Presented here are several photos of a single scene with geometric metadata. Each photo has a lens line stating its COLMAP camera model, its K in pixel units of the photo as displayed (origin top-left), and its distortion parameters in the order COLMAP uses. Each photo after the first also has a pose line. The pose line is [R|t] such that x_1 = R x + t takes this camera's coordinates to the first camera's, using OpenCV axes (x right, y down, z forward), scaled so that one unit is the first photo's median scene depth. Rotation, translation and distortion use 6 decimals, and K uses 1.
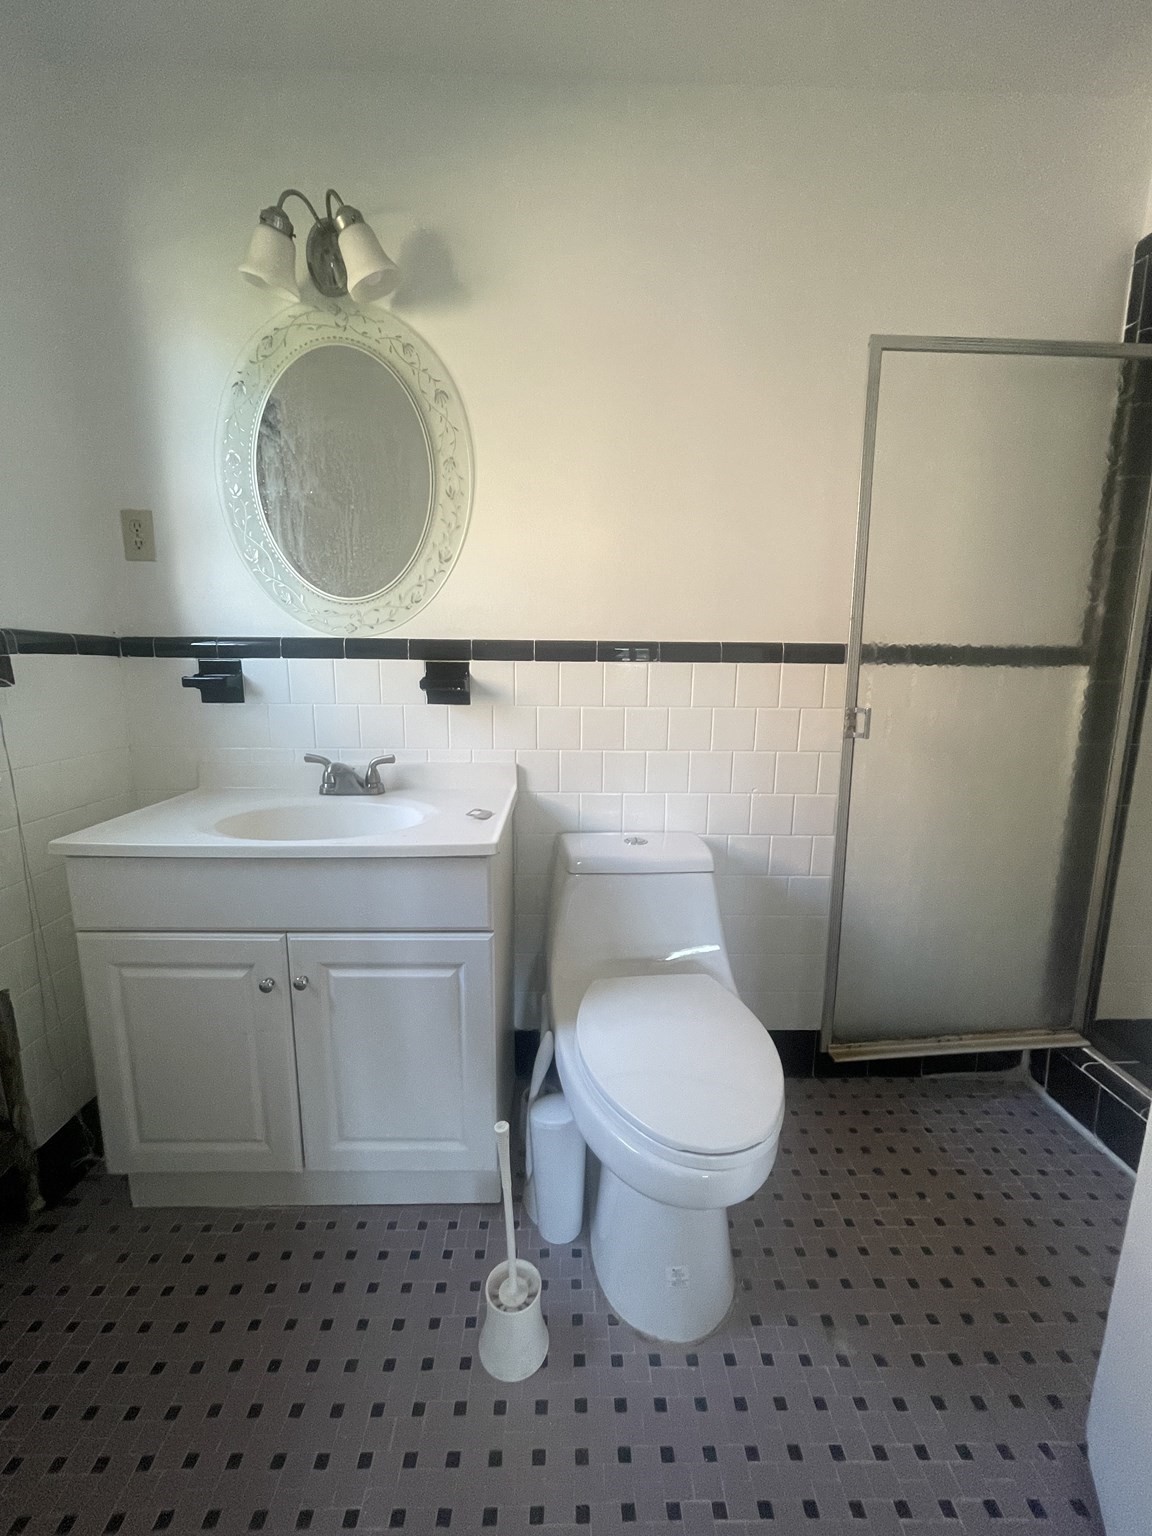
lens RADIAL K [[623.2, 0, 576.0], [0, 623.2, 768.0], [0, 0, 1]] dist [0.000222, -0.000075]
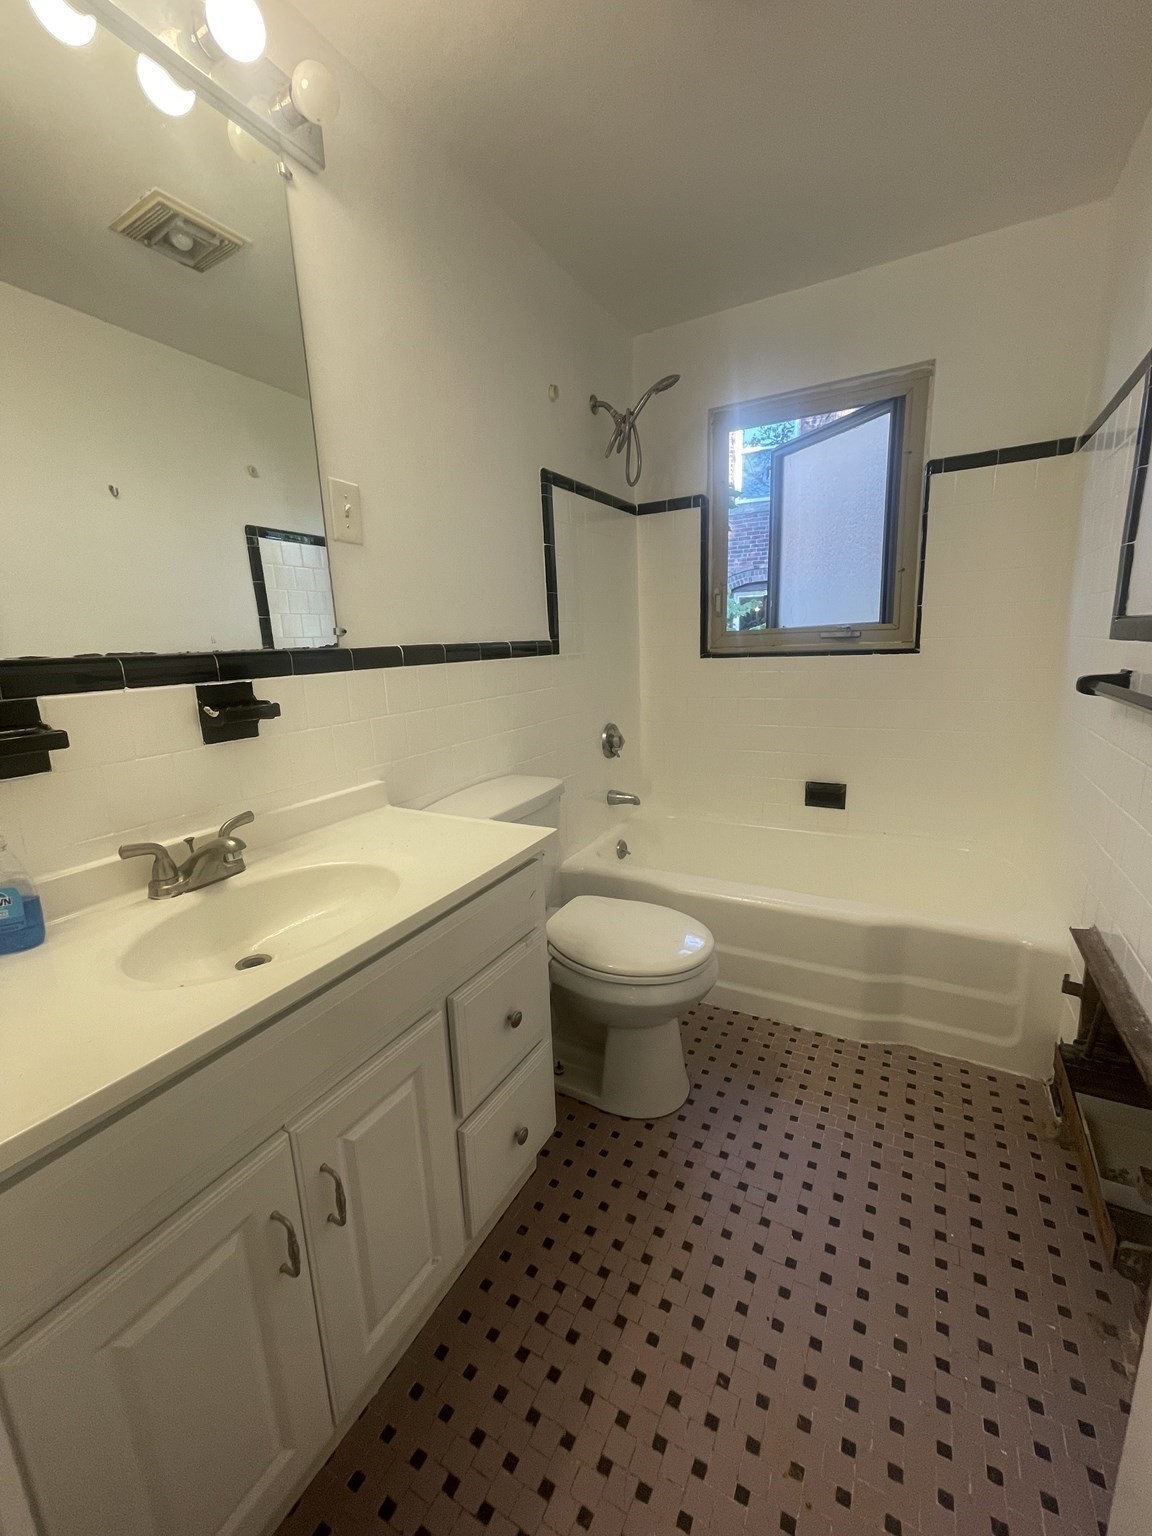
lens RADIAL K [[623.2, 0, 576.0], [0, 623.2, 768.0], [0, 0, 1]] dist [0.000222, -0.000075]
pose [[0.505158, -0.204441, 0.838462, -0.647077], [0.220821, 0.969815, 0.103428, -0.053856], [-0.834298, 0.132902, 0.535055, 0.253453]]
